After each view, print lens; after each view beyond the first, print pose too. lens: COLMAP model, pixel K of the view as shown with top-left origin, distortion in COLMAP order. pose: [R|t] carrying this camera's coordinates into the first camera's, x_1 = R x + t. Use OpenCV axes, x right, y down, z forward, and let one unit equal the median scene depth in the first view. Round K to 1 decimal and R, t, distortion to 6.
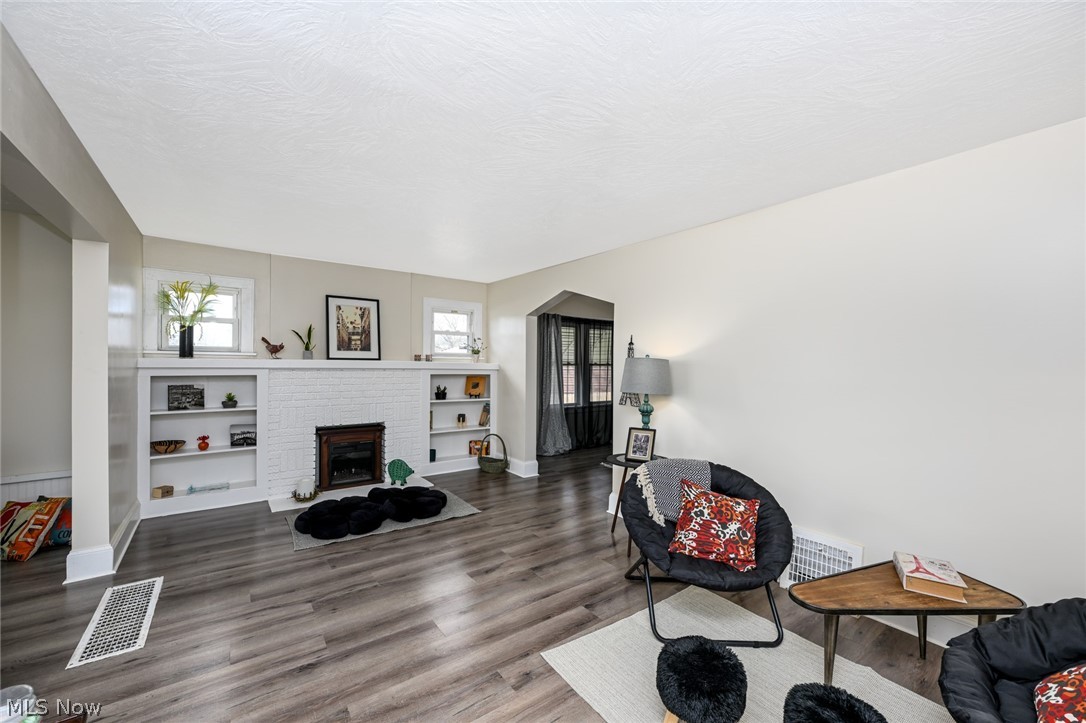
lens RADIAL K [[430.9, 0, 543.0], [0, 430.9, 361.5], [0, 0, 1]] dist [-0.000114, -0.000318]
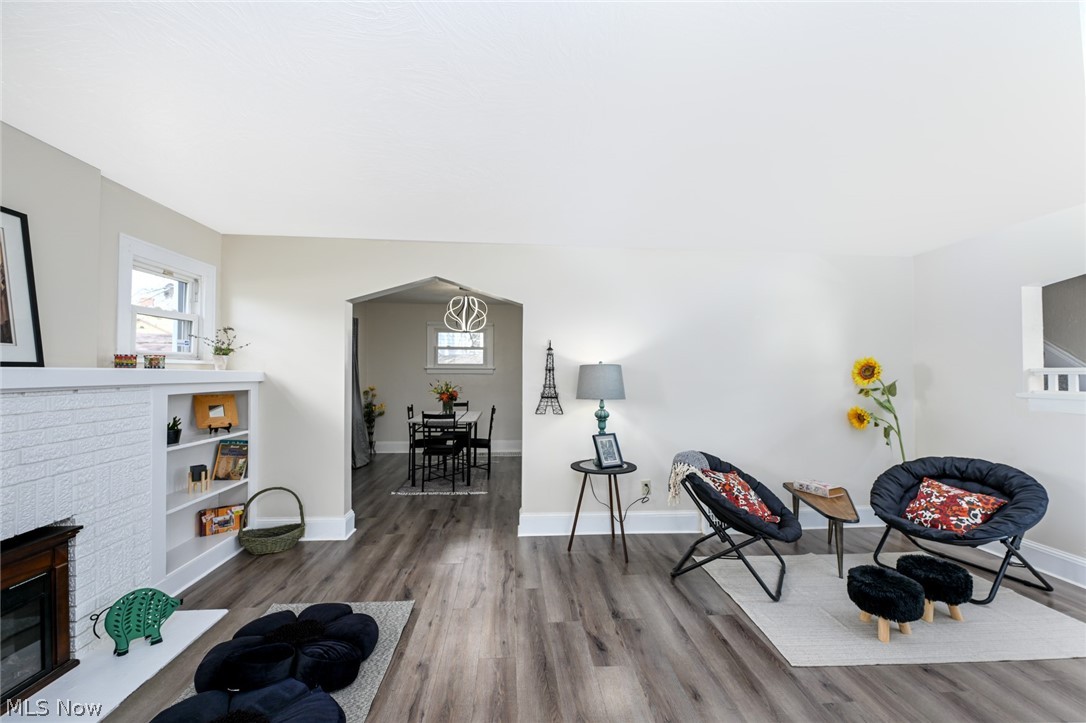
lens RADIAL K [[430.9, 0, 543.0], [0, 430.9, 361.5], [0, 0, 1]] dist [-0.000114, -0.000318]
pose [[0.528694, 0.006345, 0.848789, -0.558571], [0.001131, 0.999966, -0.008179, -0.005099], [-0.848812, 0.005284, 0.528669, 0.466144]]
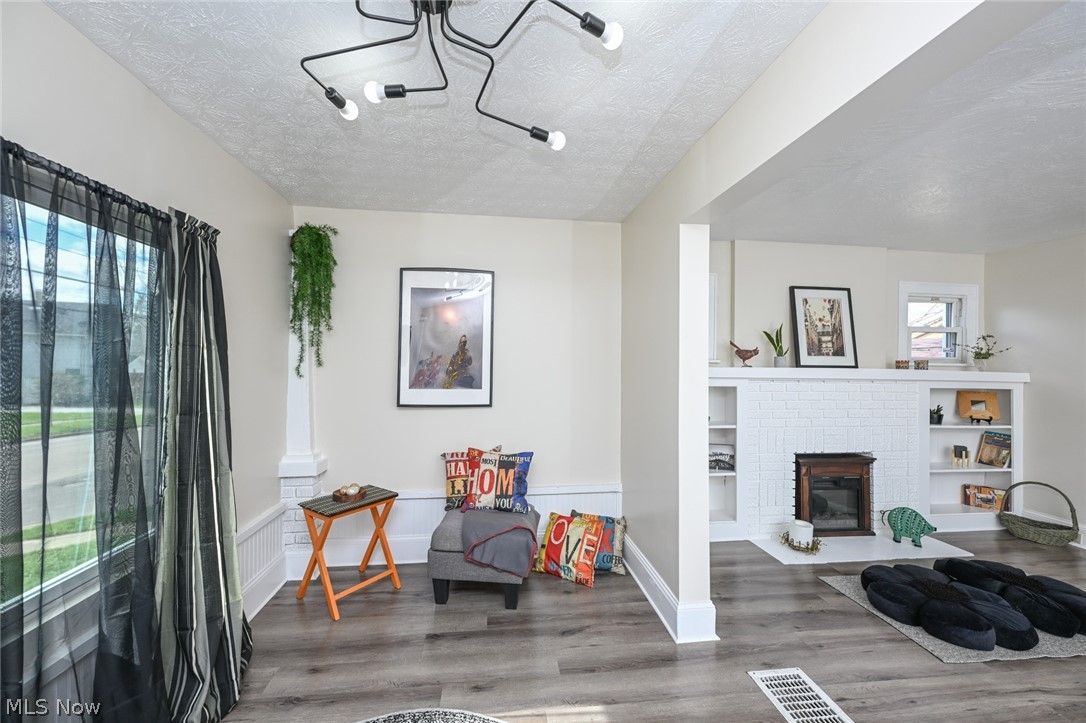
lens RADIAL K [[430.9, 0, 543.0], [0, 430.9, 361.5], [0, 0, 1]] dist [-0.000114, -0.000318]
pose [[0.871632, -0.003585, -0.490147, -0.576686], [-0.001409, 0.999951, -0.009820, -0.007709], [0.490158, 0.009250, 0.871584, 0.094998]]
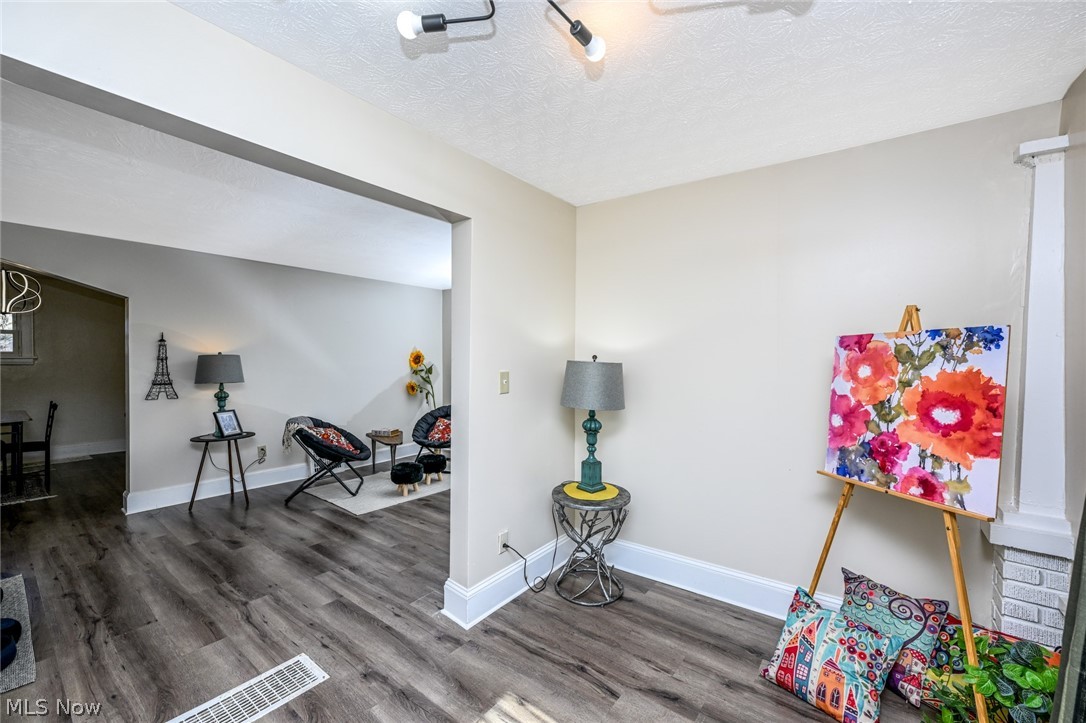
lens RADIAL K [[434.1, 0, 539.3], [0, 434.1, 365.4], [0, 0, 1]] dist [-0.000341, 0.000005]
pose [[-0.266542, -0.025946, 0.963474, -0.975423], [-0.004890, 0.999661, 0.025568, -0.010541], [-0.963811, 0.002103, -0.266579, 0.359746]]
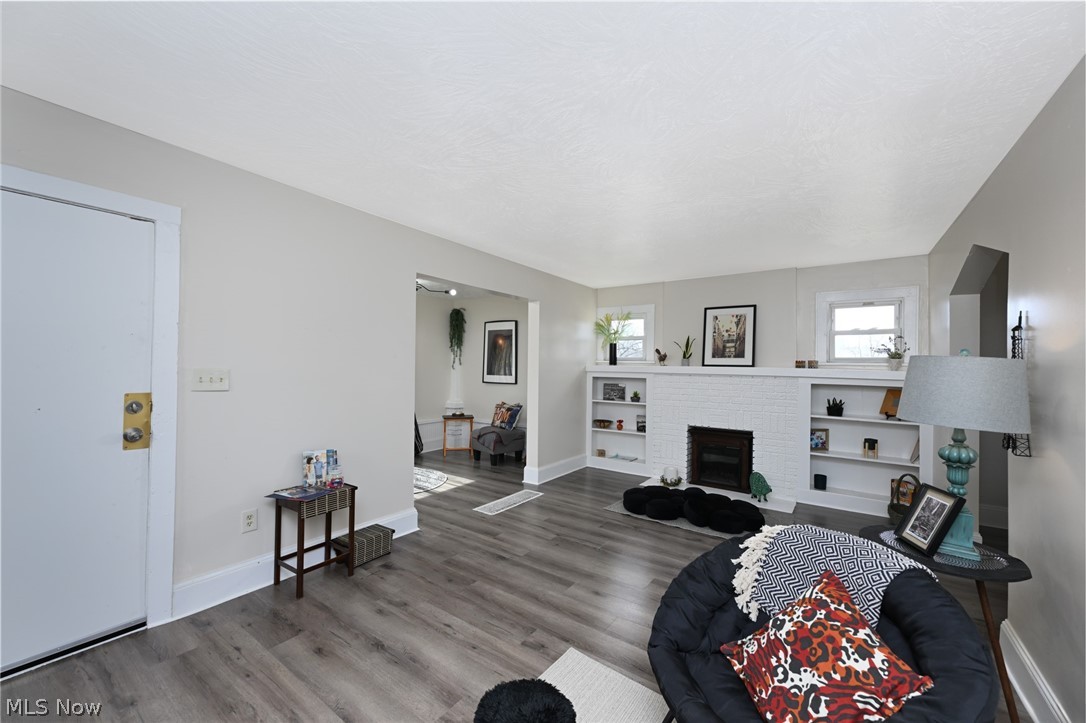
lens RADIAL K [[430.9, 0, 543.0], [0, 430.9, 361.5], [0, 0, 1]] dist [-0.000114, -0.000318]
pose [[0.313161, -0.015782, -0.949569, 0.464314], [-0.009500, 0.999760, -0.019749, 0.009904], [0.949652, 0.015205, 0.312936, 0.294320]]
